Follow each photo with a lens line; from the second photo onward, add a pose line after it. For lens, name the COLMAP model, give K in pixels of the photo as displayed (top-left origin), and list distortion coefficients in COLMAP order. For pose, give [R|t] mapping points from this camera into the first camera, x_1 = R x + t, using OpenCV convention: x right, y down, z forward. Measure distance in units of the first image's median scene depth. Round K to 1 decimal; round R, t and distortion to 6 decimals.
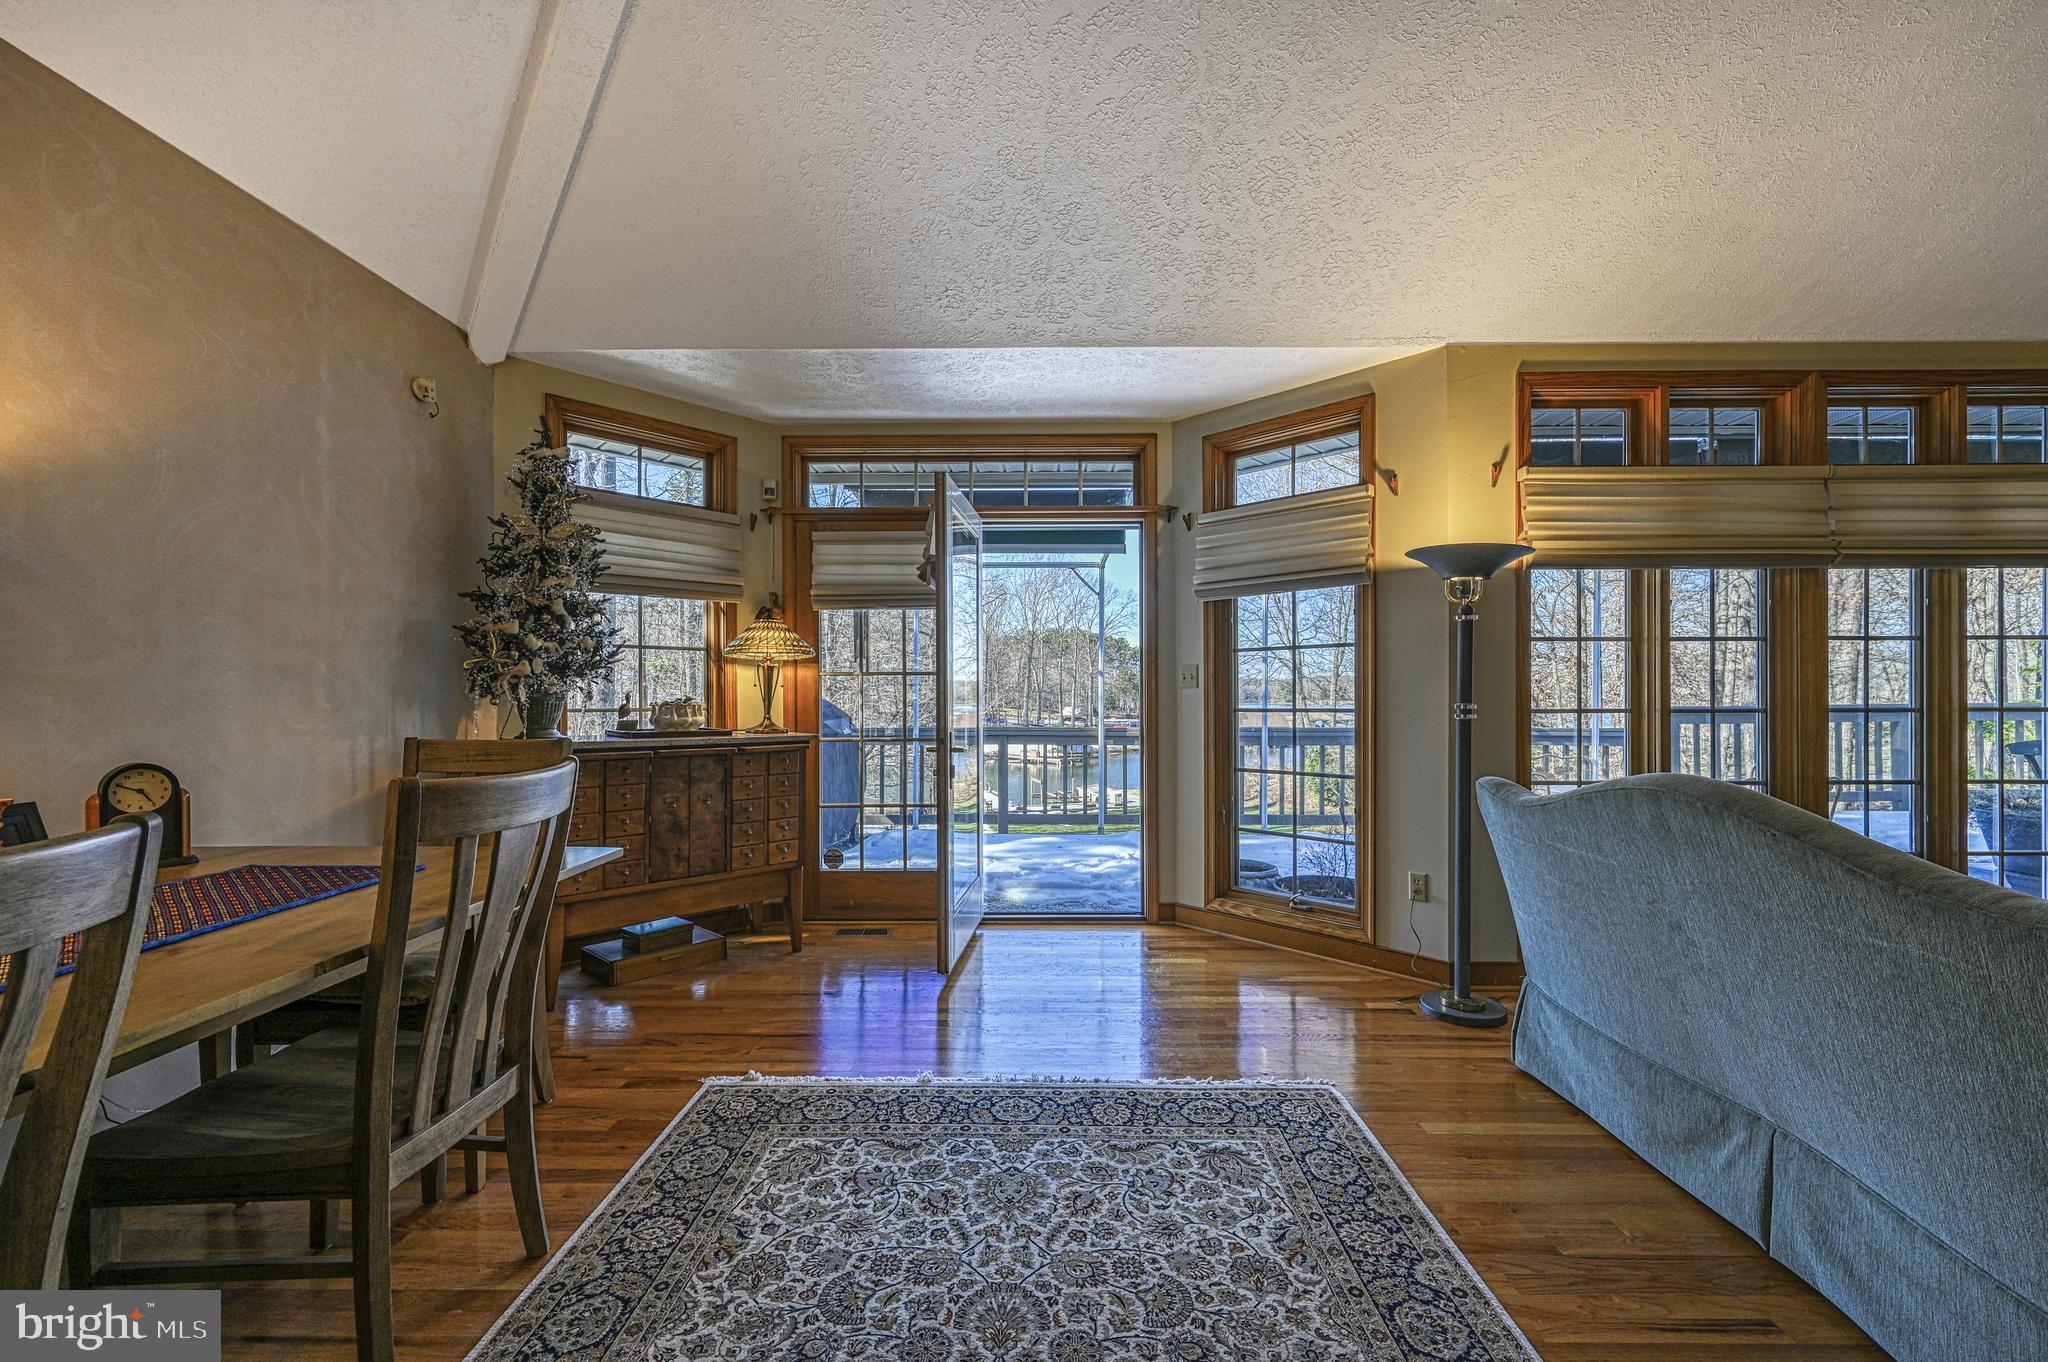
lens RADIAL K [[822.7, 0, 1033.4], [0, 822.7, 693.0], [0, 0, 1]] dist [-0.000810, 0.000287]
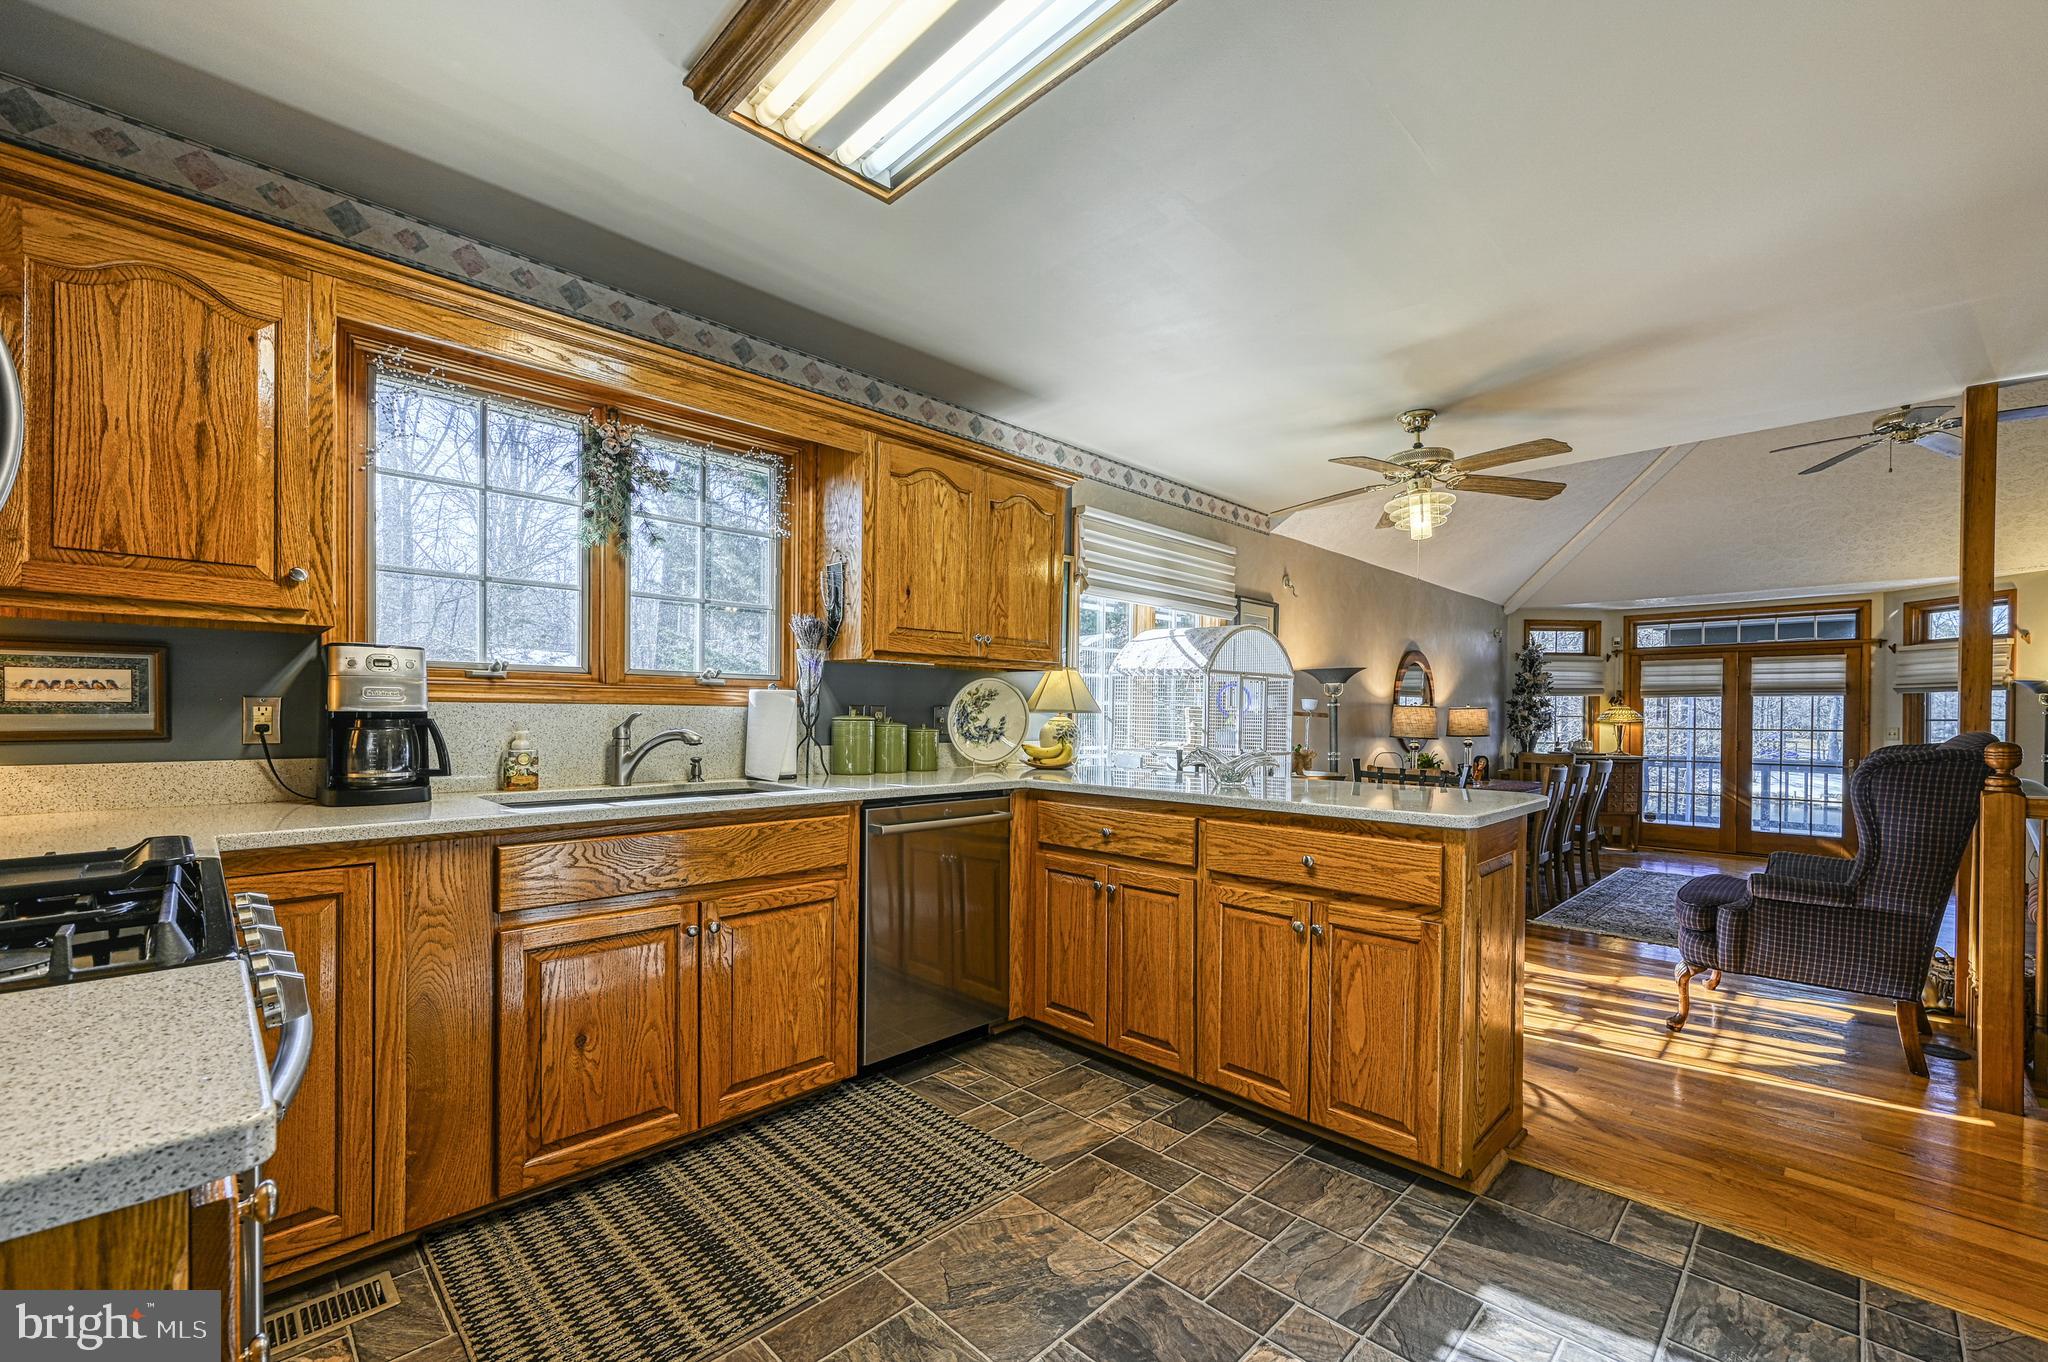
lens RADIAL K [[844.0, 0, 1032.9], [0, 844.0, 720.0], [0, 0, 1]] dist [0.000542, 0.000161]
pose [[0.713374, 0.011928, -0.700682, 0.169347], [-0.009532, 0.999928, 0.007317, -0.056676], [0.700718, 0.001459, 0.713437, -2.025714]]
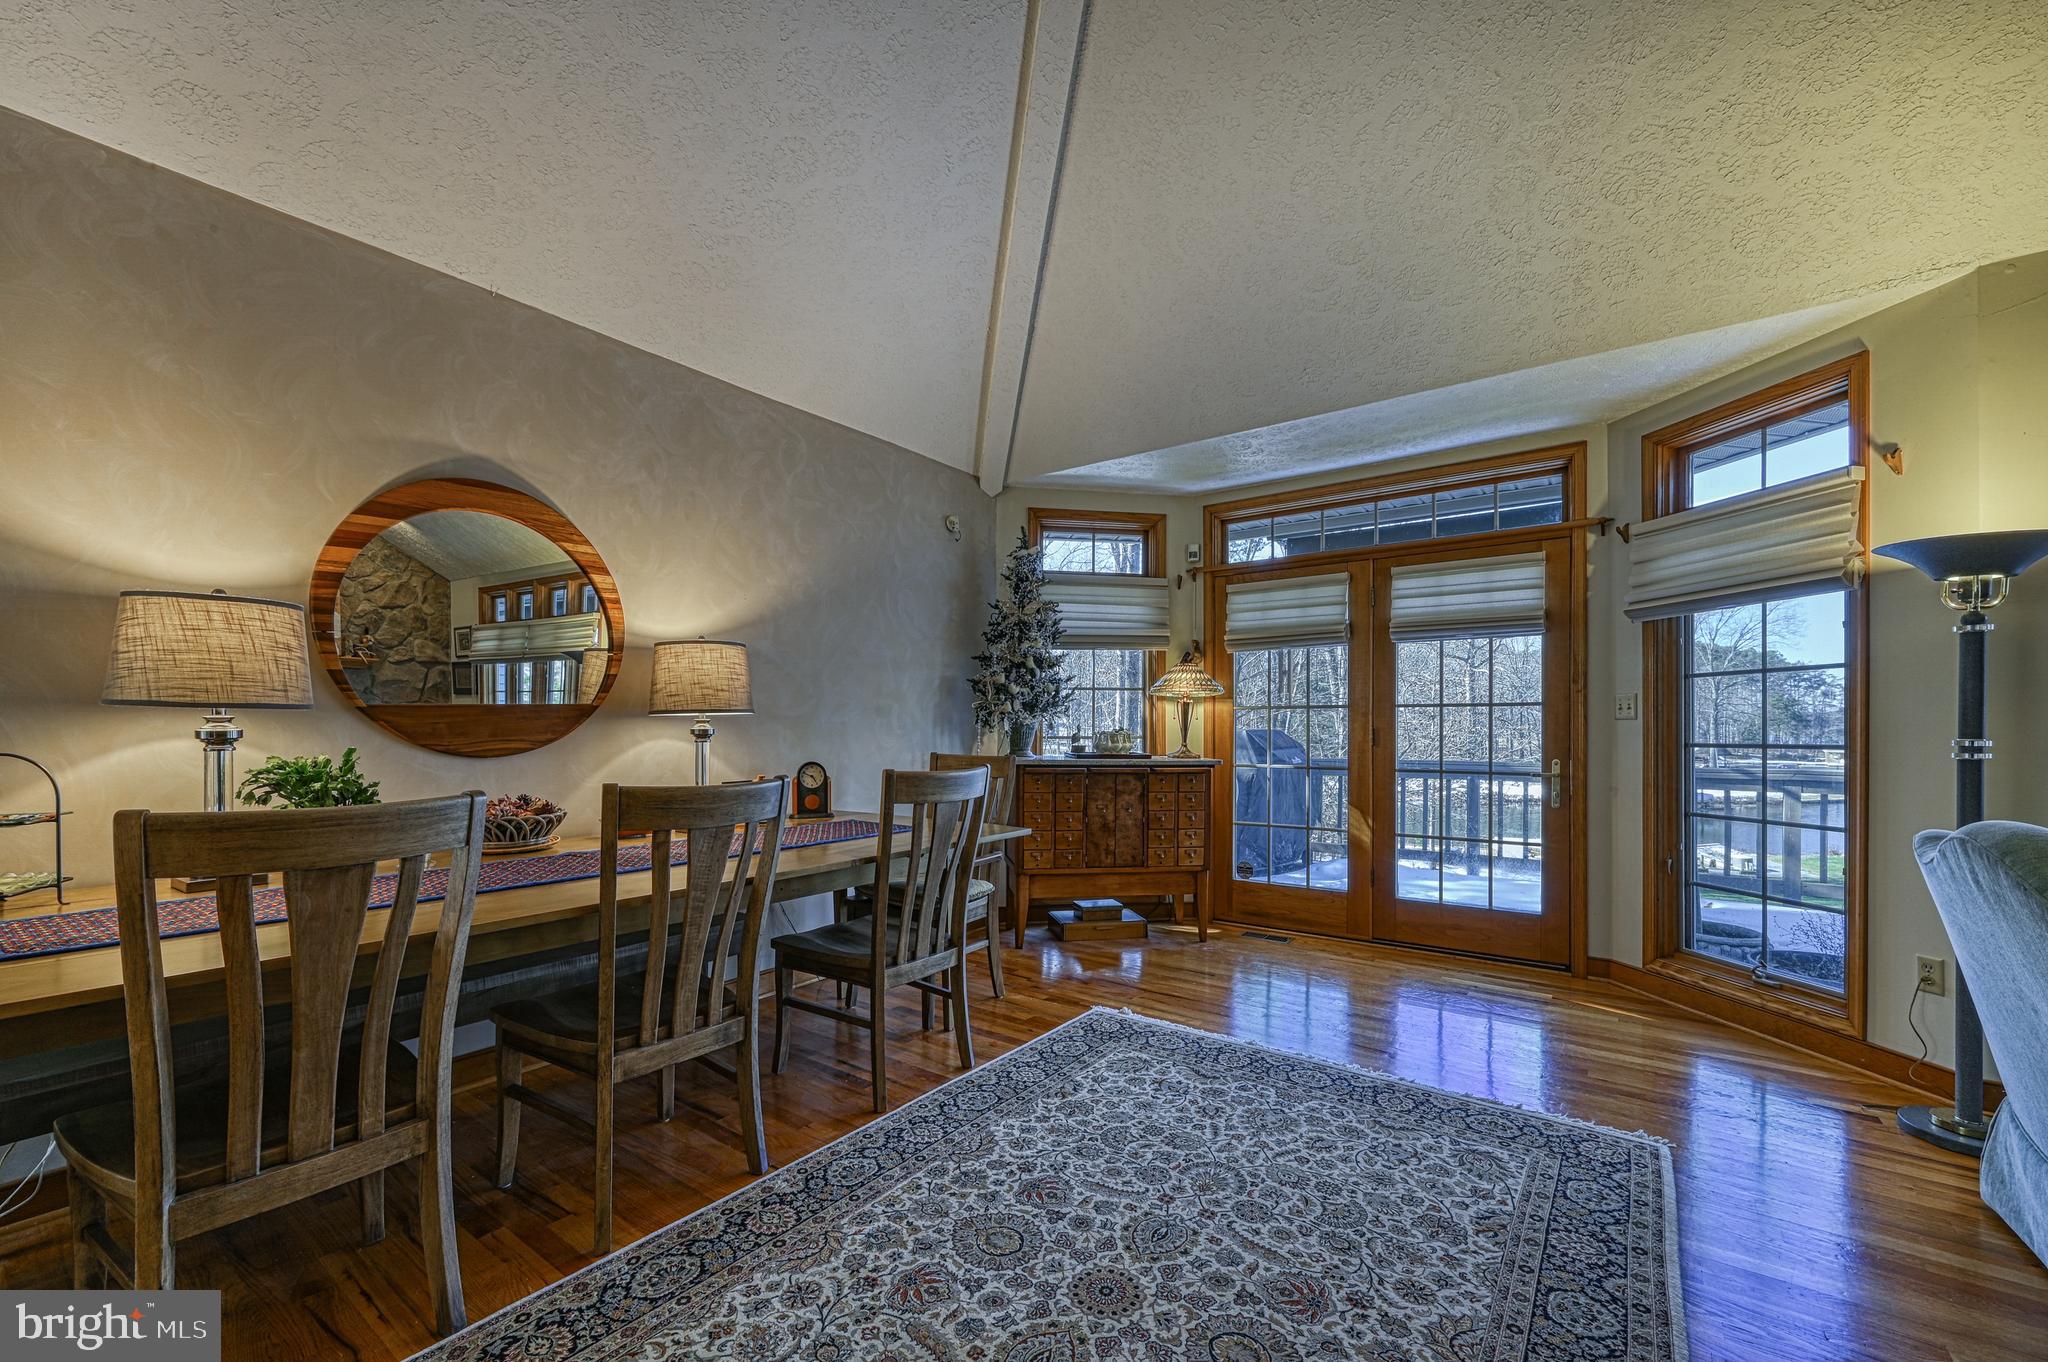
lens RADIAL K [[834.4, 0, 1025.3], [0, 834.4, 722.0], [0, 0, 1]] dist [0.000872, 0.000207]
pose [[0.808270, -0.000446, -0.588812, 0.235772], [-0.001511, 0.999995, -0.002831, 0.000035], [0.588810, 0.003178, 0.808265, -0.139640]]
